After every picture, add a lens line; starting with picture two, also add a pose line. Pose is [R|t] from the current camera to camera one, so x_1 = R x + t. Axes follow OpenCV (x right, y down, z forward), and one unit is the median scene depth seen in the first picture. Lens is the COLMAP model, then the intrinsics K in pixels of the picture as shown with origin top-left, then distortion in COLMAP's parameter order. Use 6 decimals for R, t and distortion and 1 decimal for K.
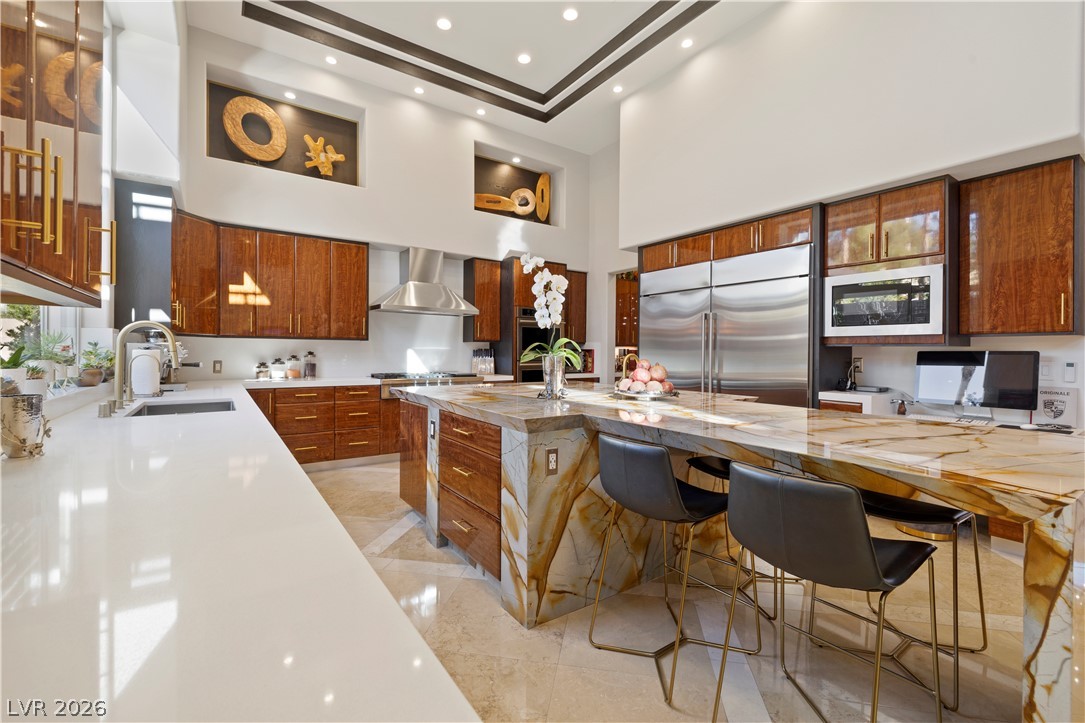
lens RADIAL K [[461.1, 0, 536.7], [0, 461.1, 355.9], [0, 0, 1]] dist [-0.000035, 0.000118]
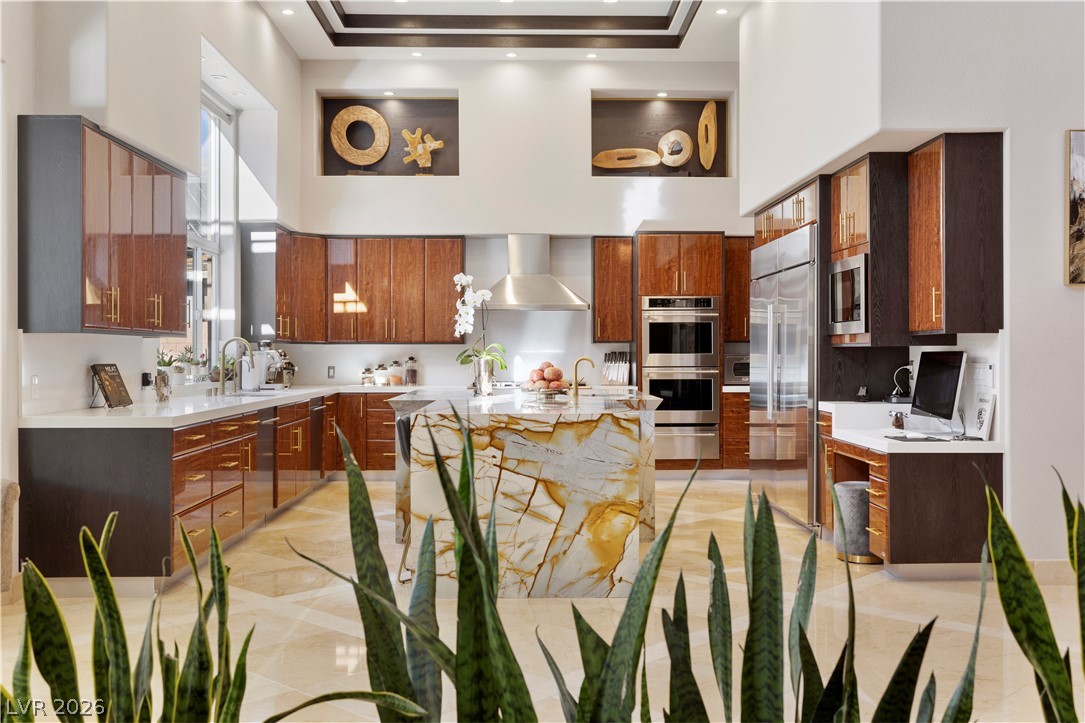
lens RADIAL K [[1058.3, 0, 542.5], [0, 1058.3, 361.5], [0, 0, 1]] dist [0.011165, 0.004628]
pose [[0.831598, -0.004086, -0.555363, 0.982313], [0.002139, 0.999989, -0.004155, 0.010086], [0.555374, 0.002268, 0.831597, -0.681804]]
